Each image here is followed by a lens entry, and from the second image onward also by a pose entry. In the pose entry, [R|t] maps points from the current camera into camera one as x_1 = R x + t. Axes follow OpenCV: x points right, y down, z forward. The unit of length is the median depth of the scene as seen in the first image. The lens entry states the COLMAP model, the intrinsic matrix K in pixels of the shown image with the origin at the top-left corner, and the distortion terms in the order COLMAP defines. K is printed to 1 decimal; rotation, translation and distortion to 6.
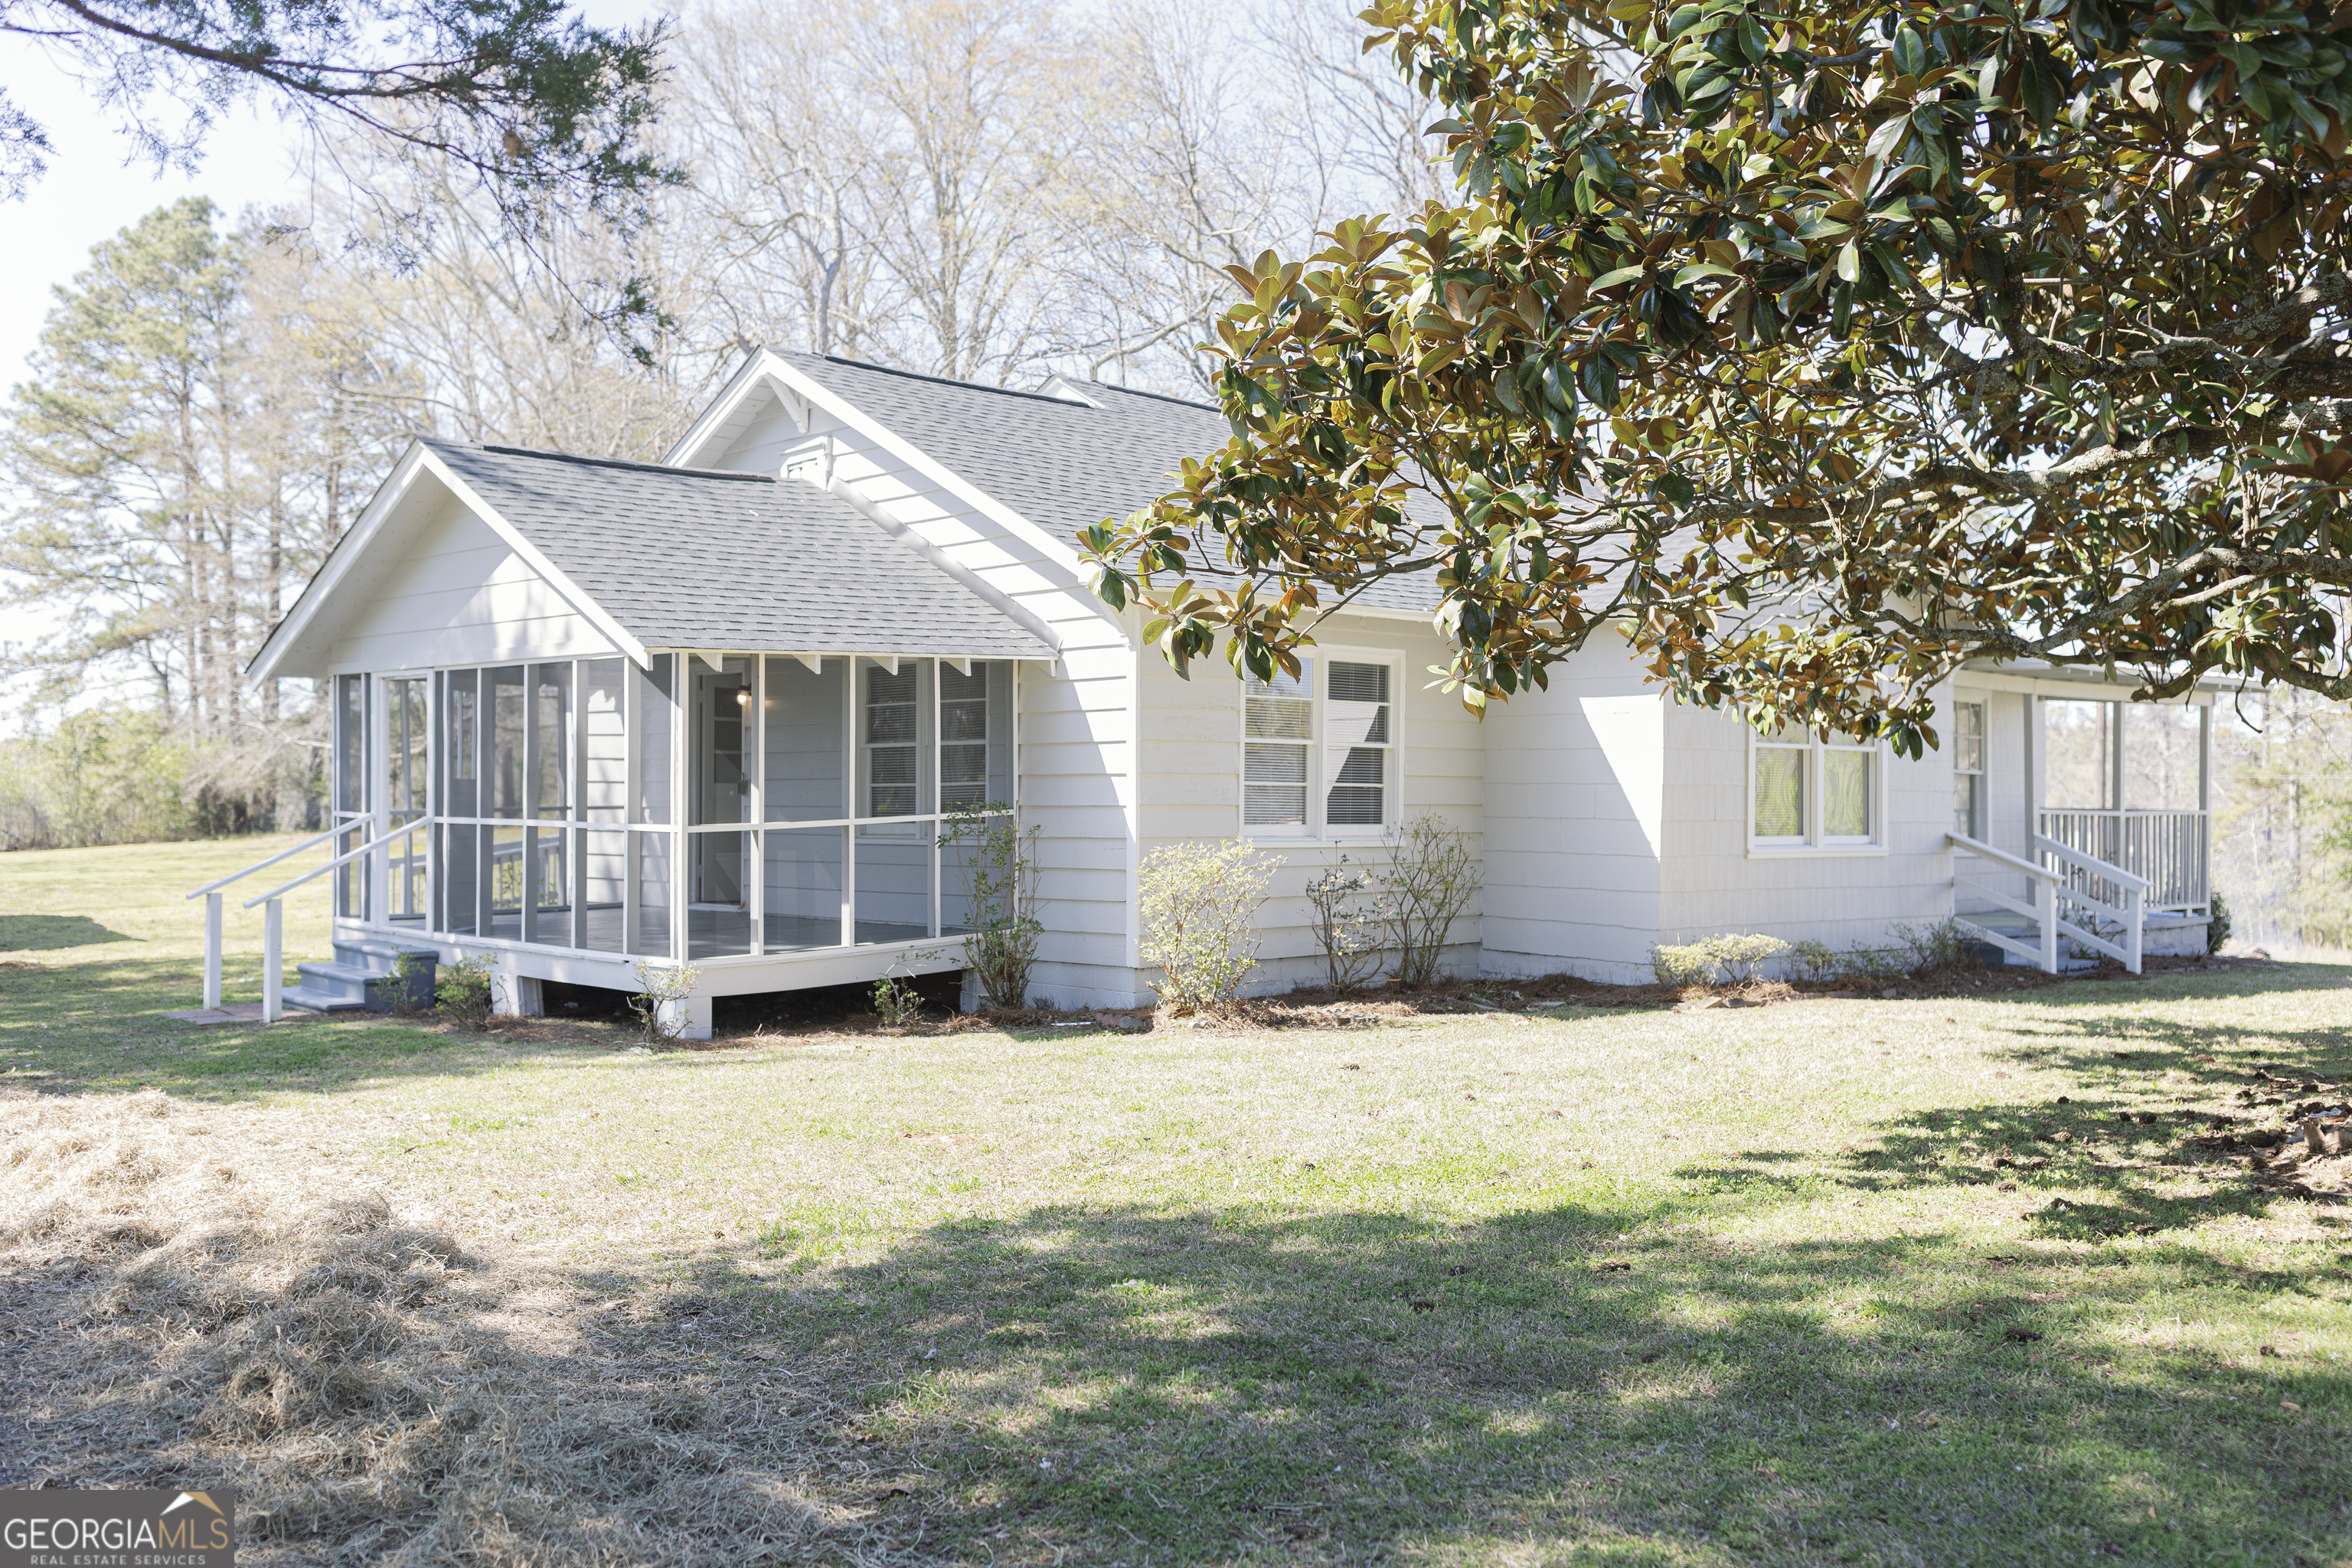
lens RADIAL K [[2241.0, 0, 1176.0], [0, 2241.0, 784.0], [0, 0, 1]] dist [-0.003732, 0.017422]
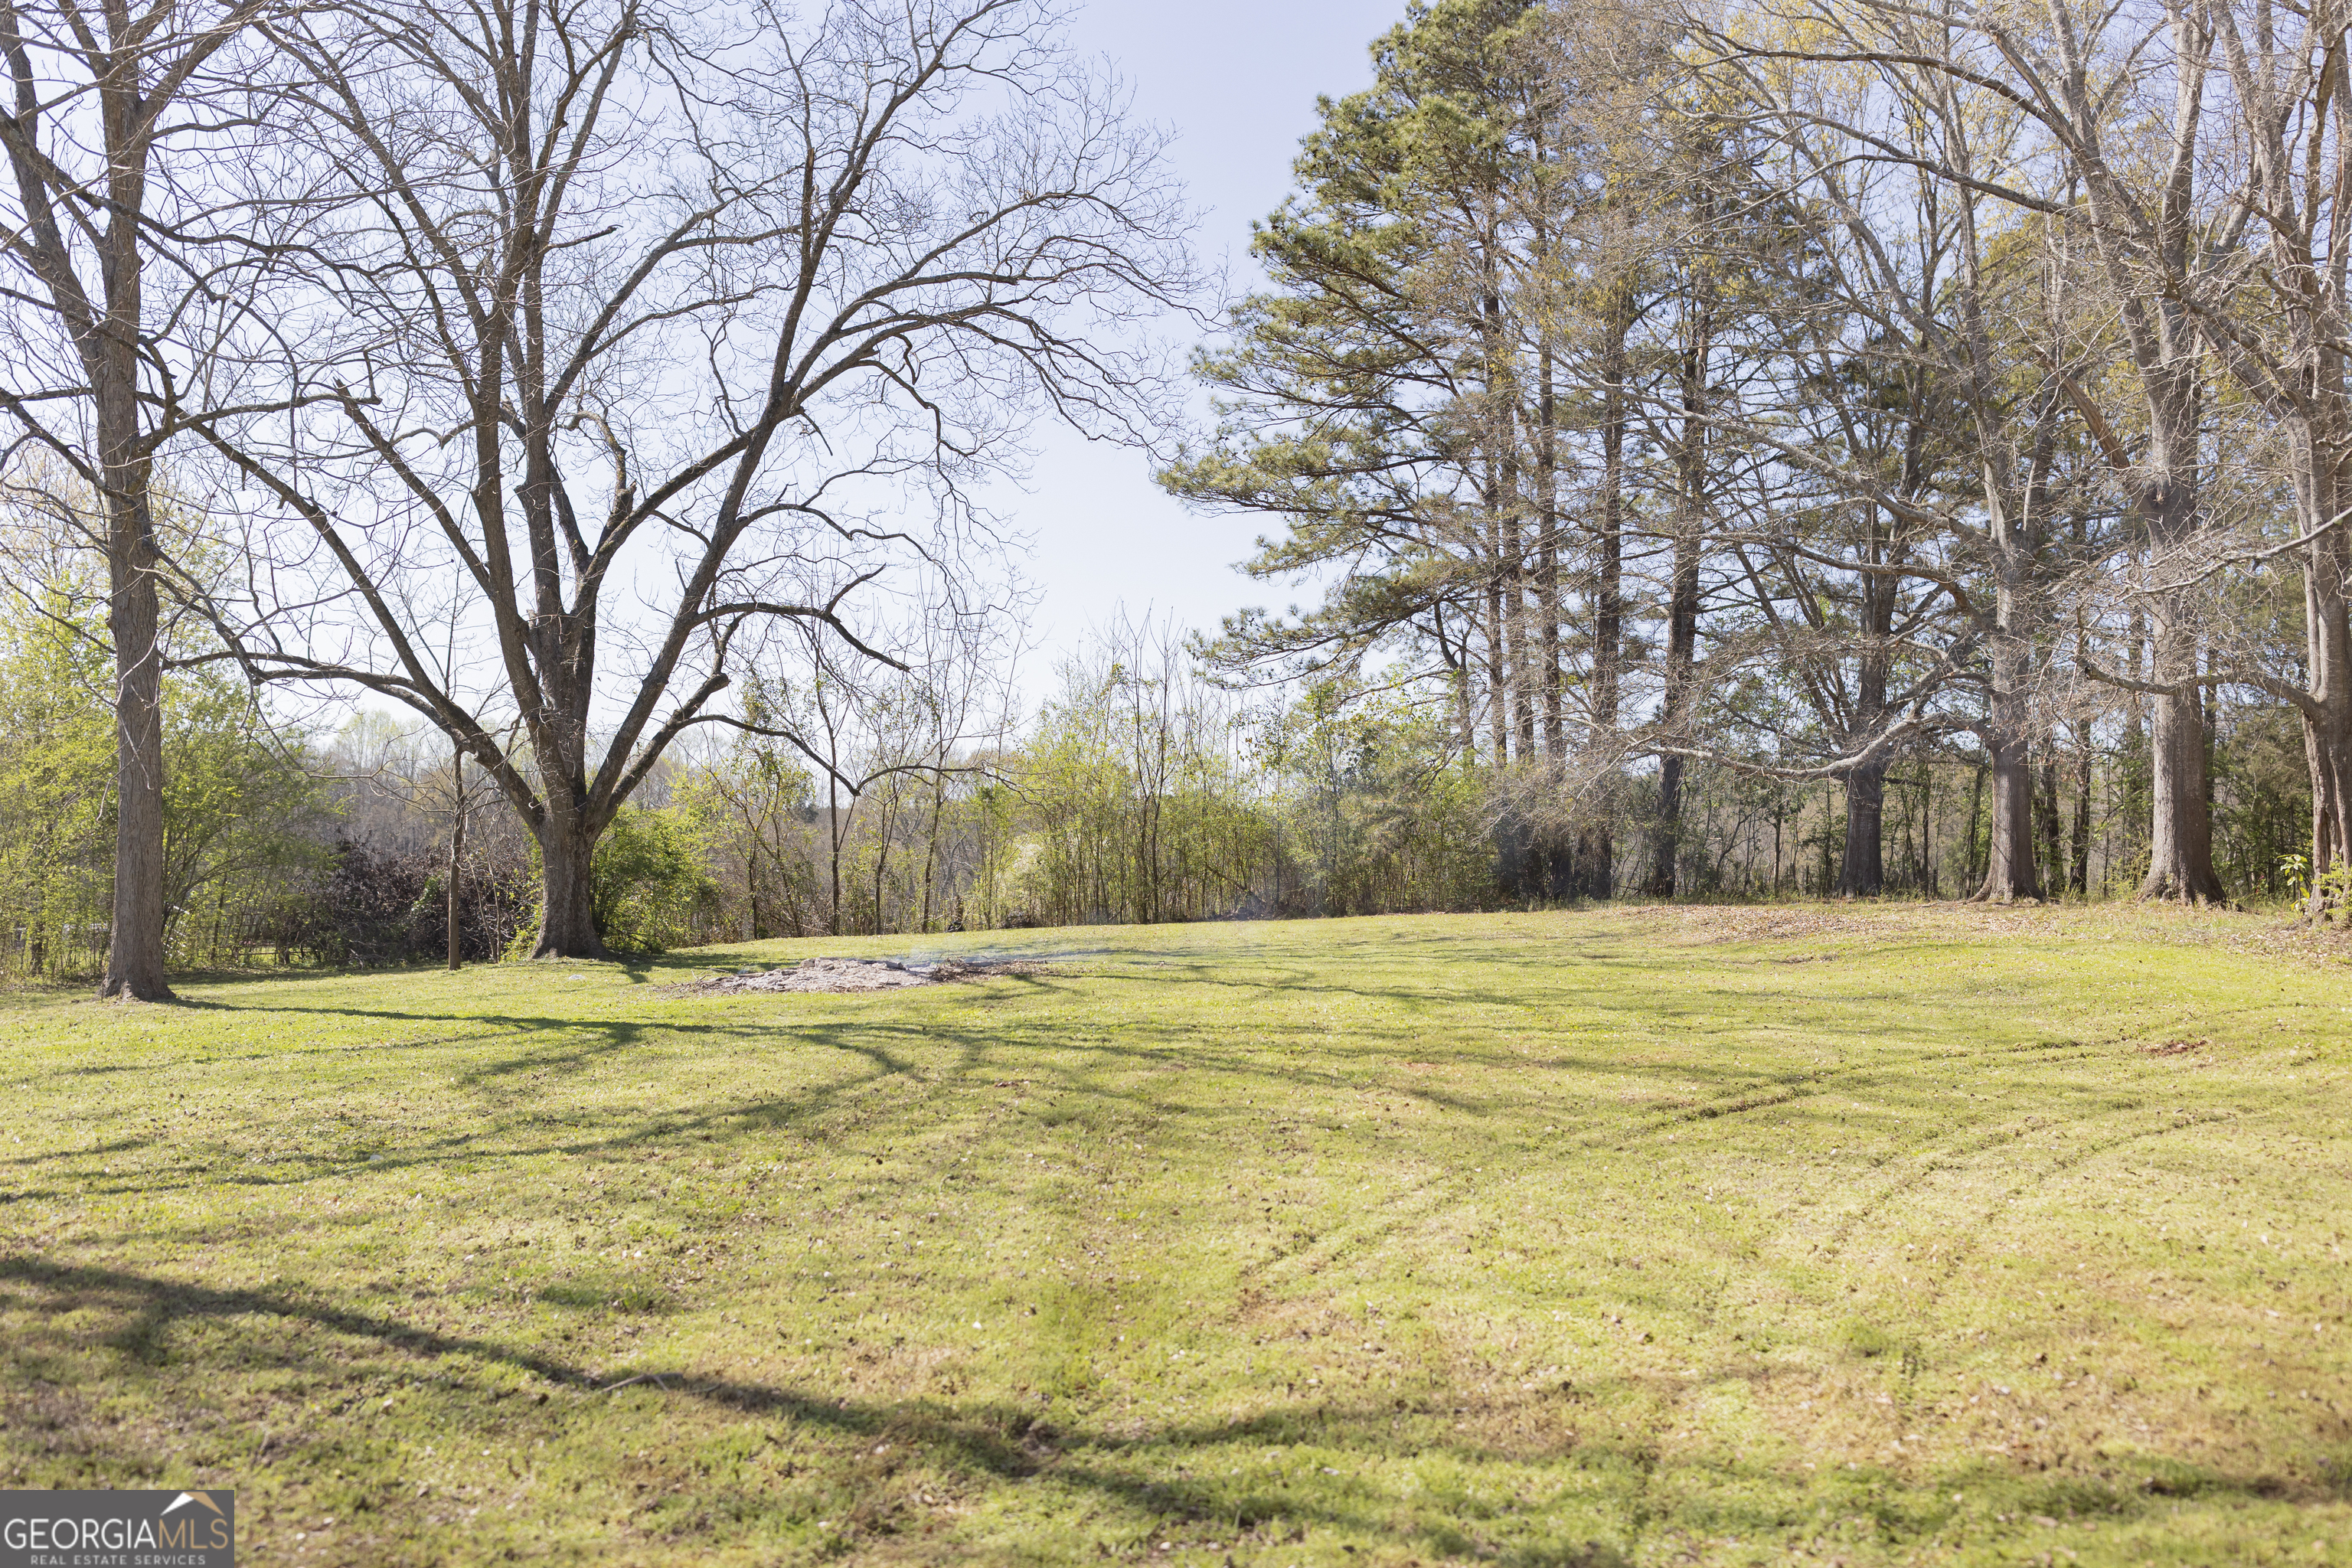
lens RADIAL K [[2242.4, 0, 1176.0], [0, 2242.4, 784.0], [0, 0, 1]] dist [-0.000505, -0.021116]
pose [[0.841355, -0.002582, -0.540476, -0.950983], [-0.012098, 0.999648, -0.023607, 0.034316], [0.540347, 0.026401, 0.841028, 2.332086]]
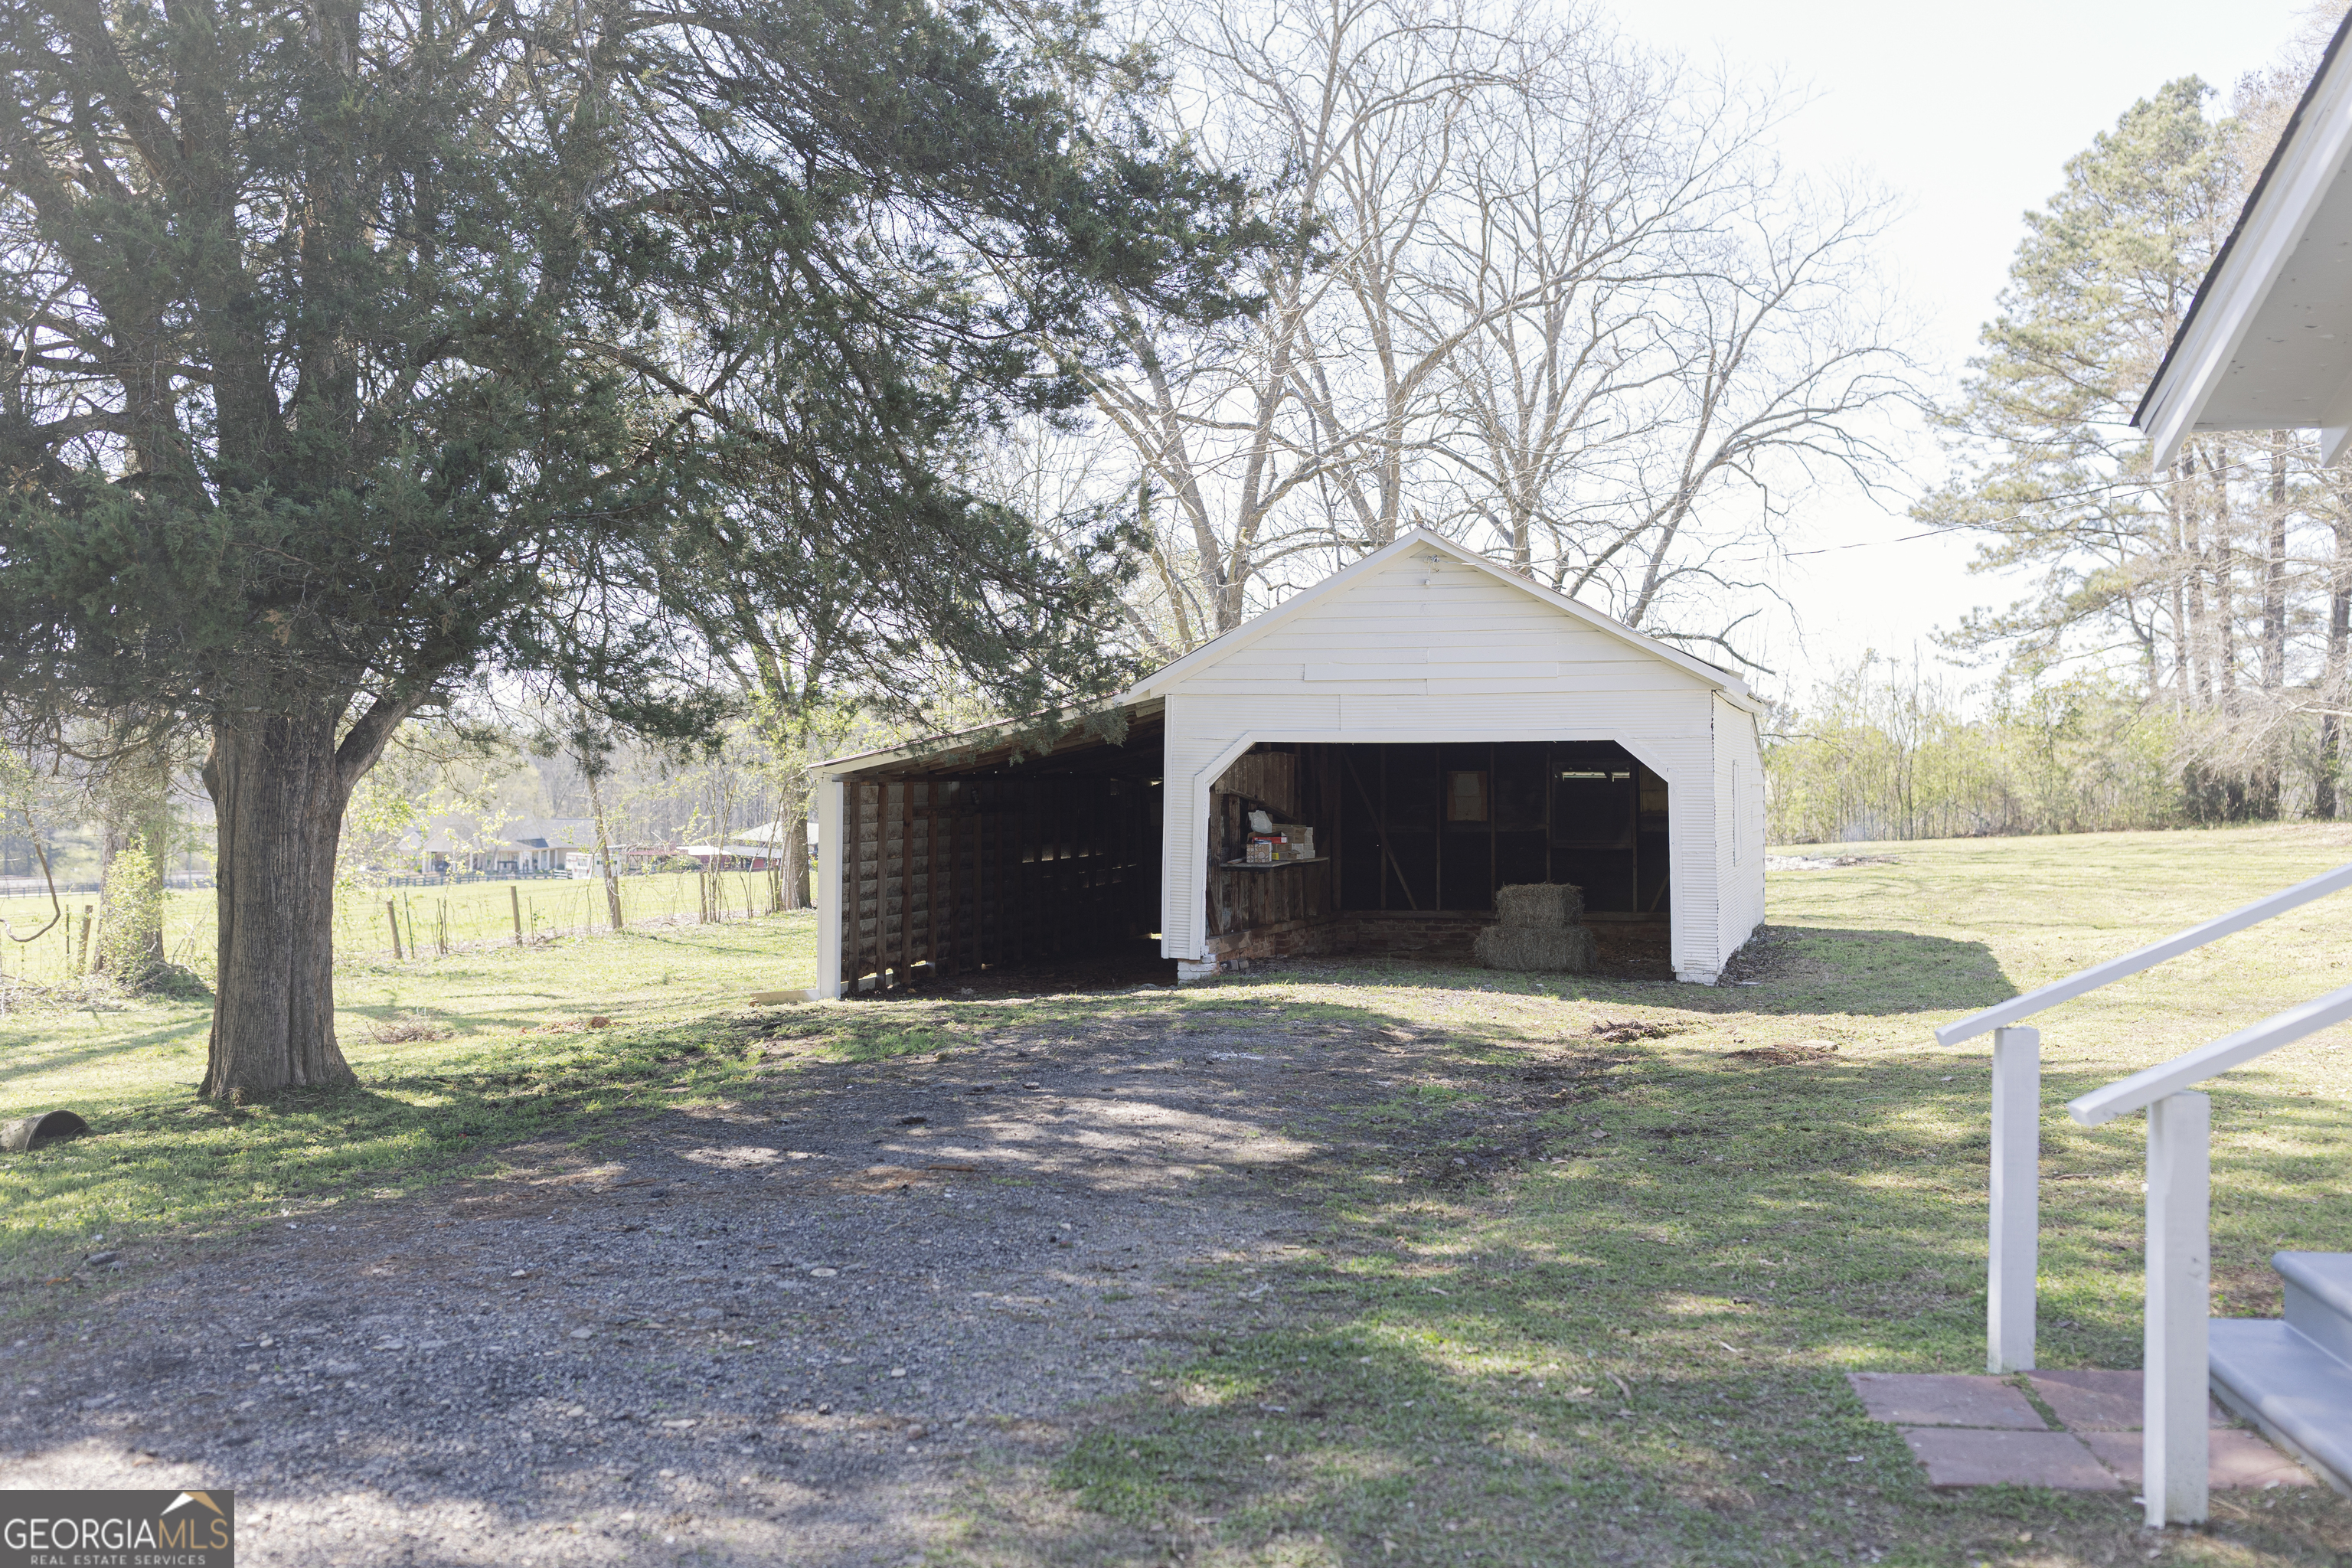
lens RADIAL K [[2244.8, 0, 1175.3], [0, 2244.8, 776.8], [0, 0, 1]] dist [-0.011502, 0.024187]
pose [[0.666097, 0.000669, -0.745864, -0.313159], [0.002458, 0.999992, 0.003091, 0.011104], [0.745861, -0.003892, 0.666091, 0.814729]]
